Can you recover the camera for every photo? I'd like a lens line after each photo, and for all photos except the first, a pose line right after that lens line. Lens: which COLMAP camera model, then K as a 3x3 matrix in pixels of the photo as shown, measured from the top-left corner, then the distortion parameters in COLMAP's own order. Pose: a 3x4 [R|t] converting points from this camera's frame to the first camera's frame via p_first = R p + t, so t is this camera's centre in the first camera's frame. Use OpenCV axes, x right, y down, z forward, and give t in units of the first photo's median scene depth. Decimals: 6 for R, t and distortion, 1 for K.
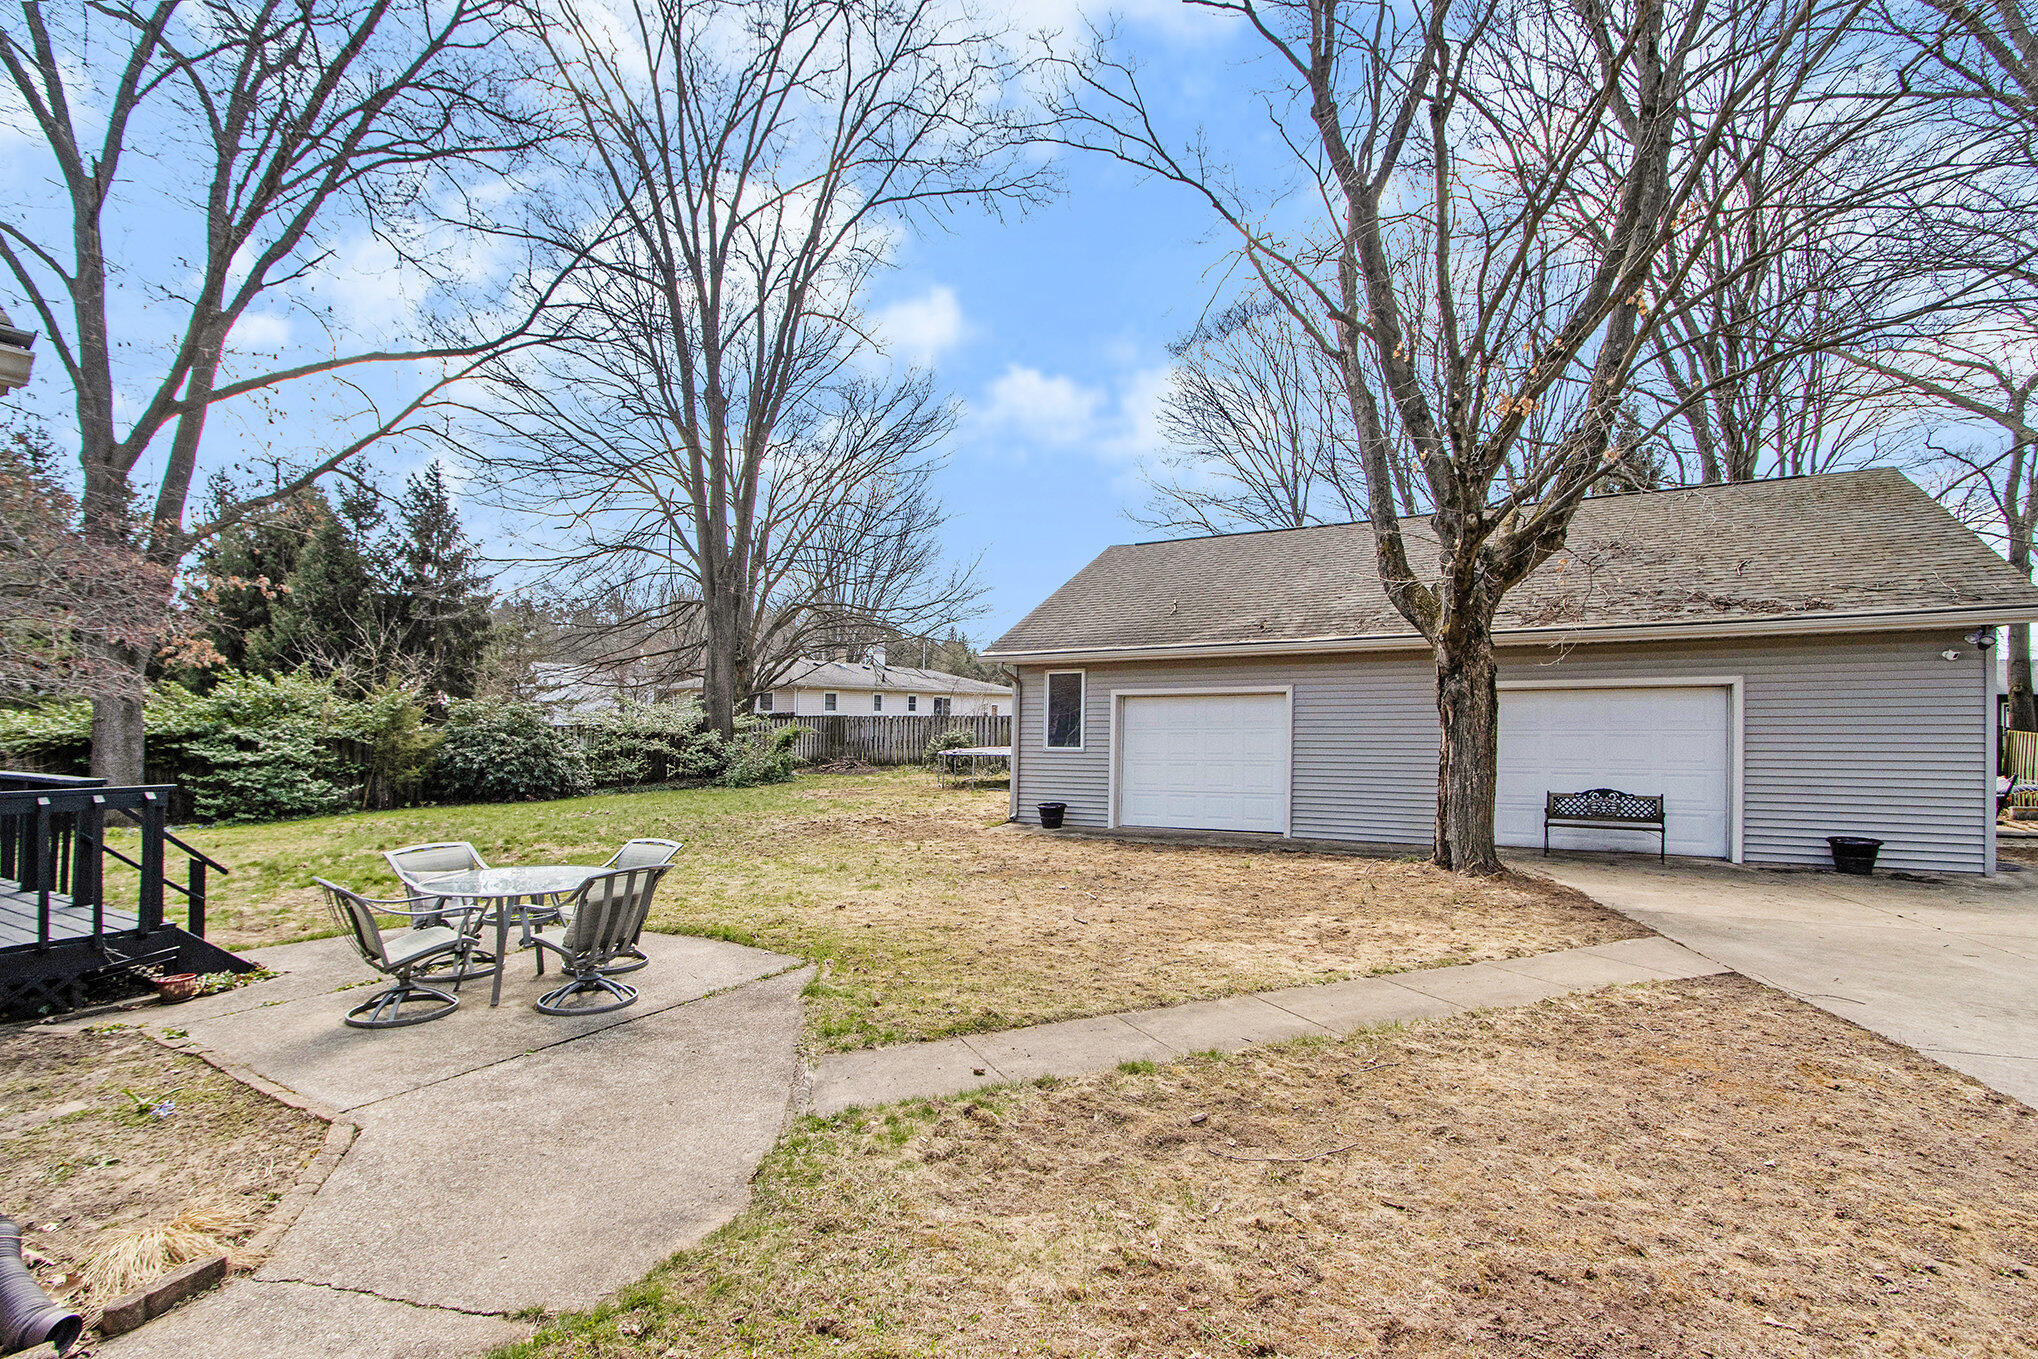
lens RADIAL K [[966.5, 0, 1016.9], [0, 966.5, 654.8], [0, 0, 1]] dist [-0.012559, 0.000862]
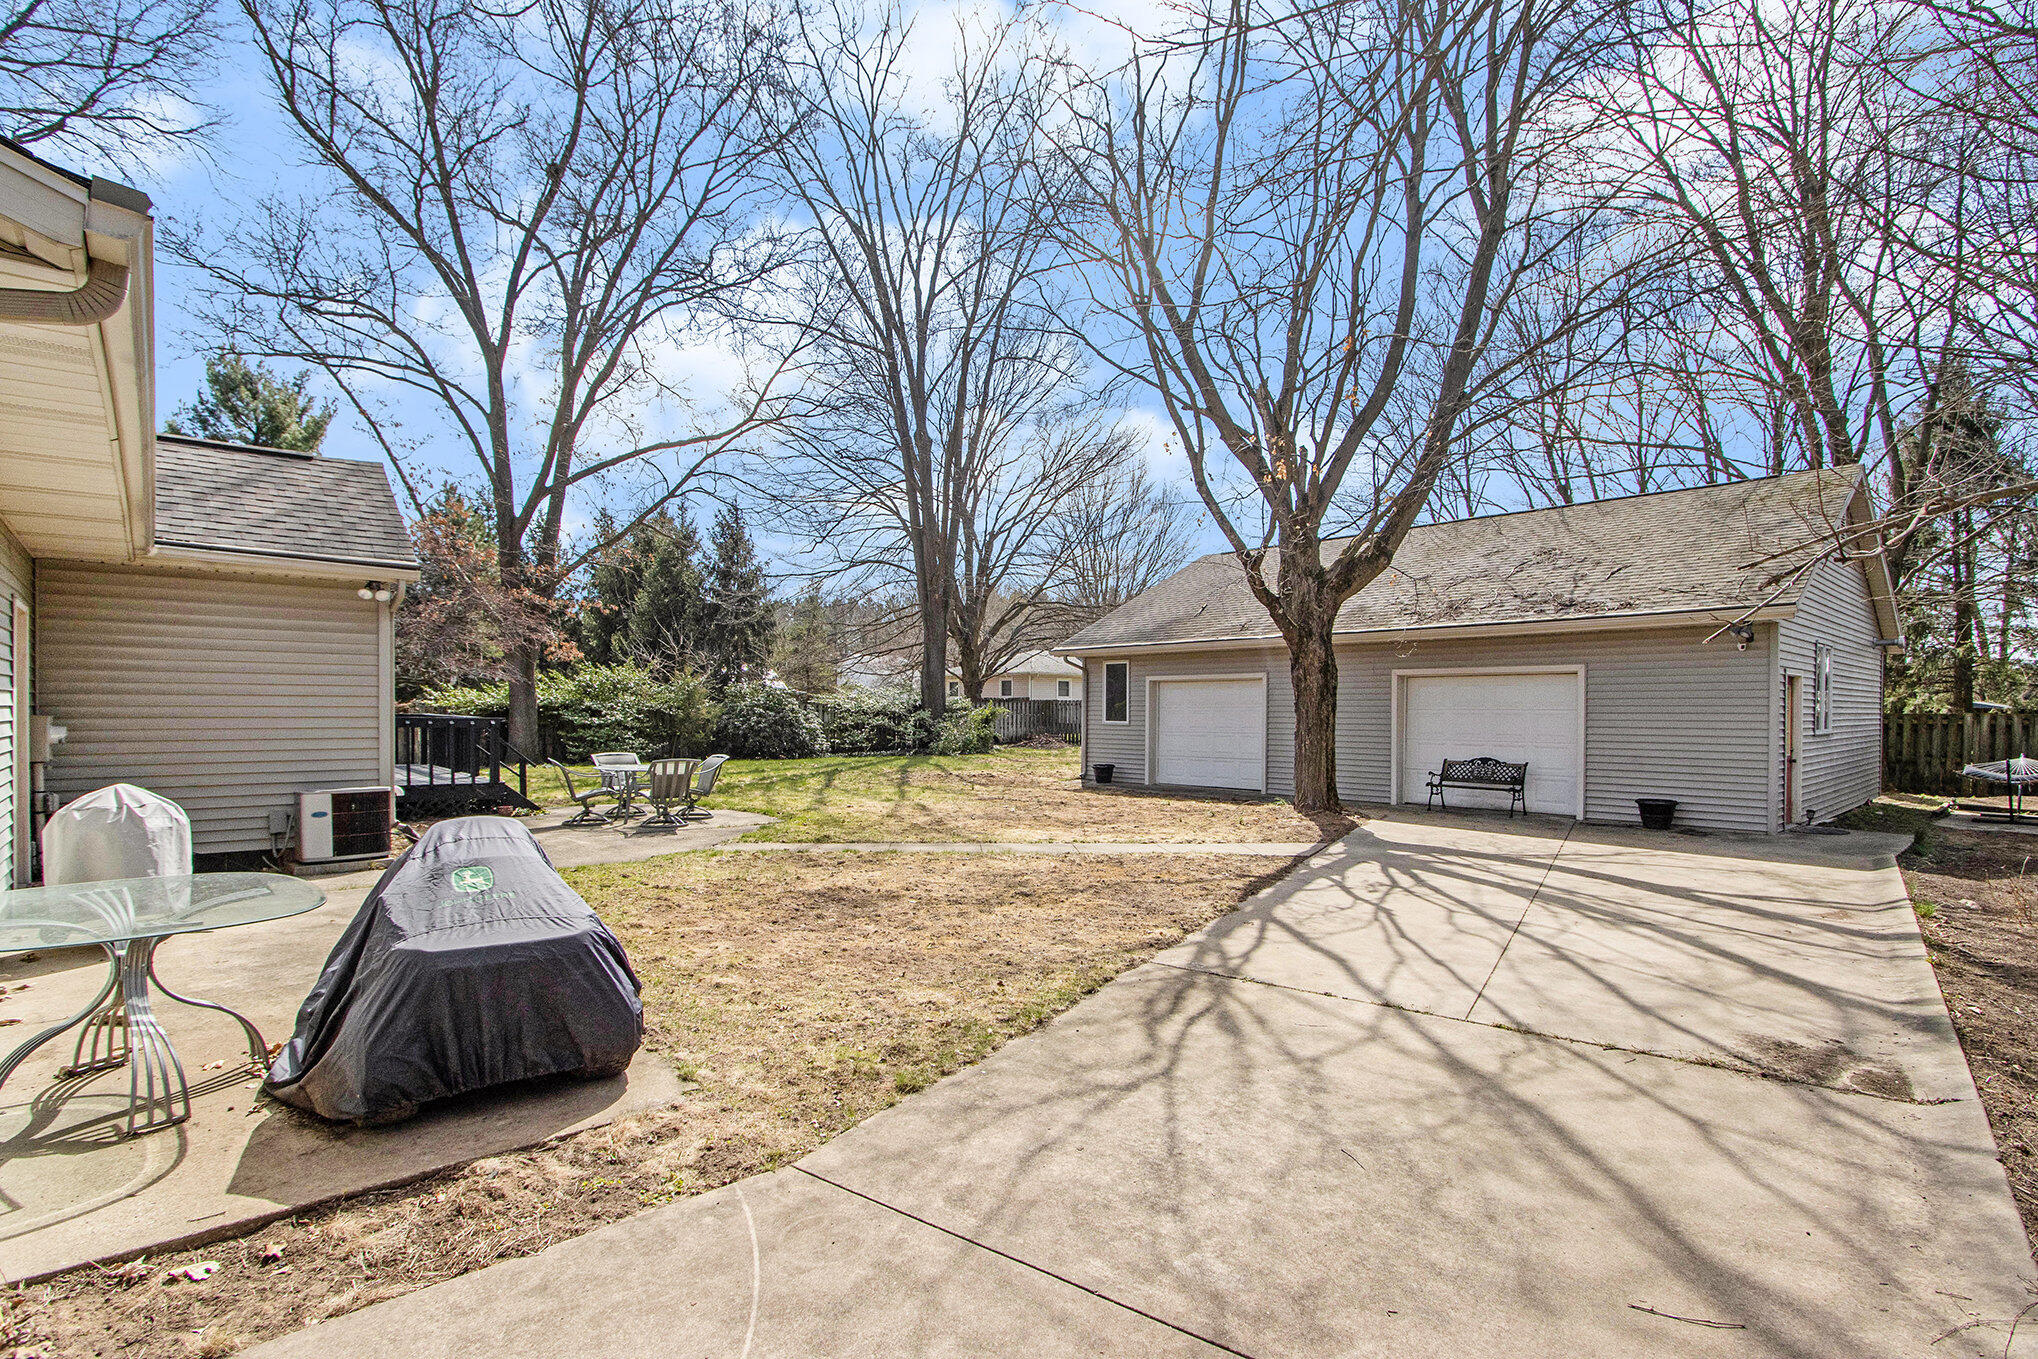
lens RADIAL K [[960.0, 0, 1011.2], [0, 960.0, 675.9], [0, 0, 1]] dist [-0.000883, -0.000308]
pose [[0.951266, 0.001402, -0.308369, 0.268623], [0.008549, 0.999485, 0.030917, -0.003673], [0.308254, -0.032047, 0.950764, -0.213460]]
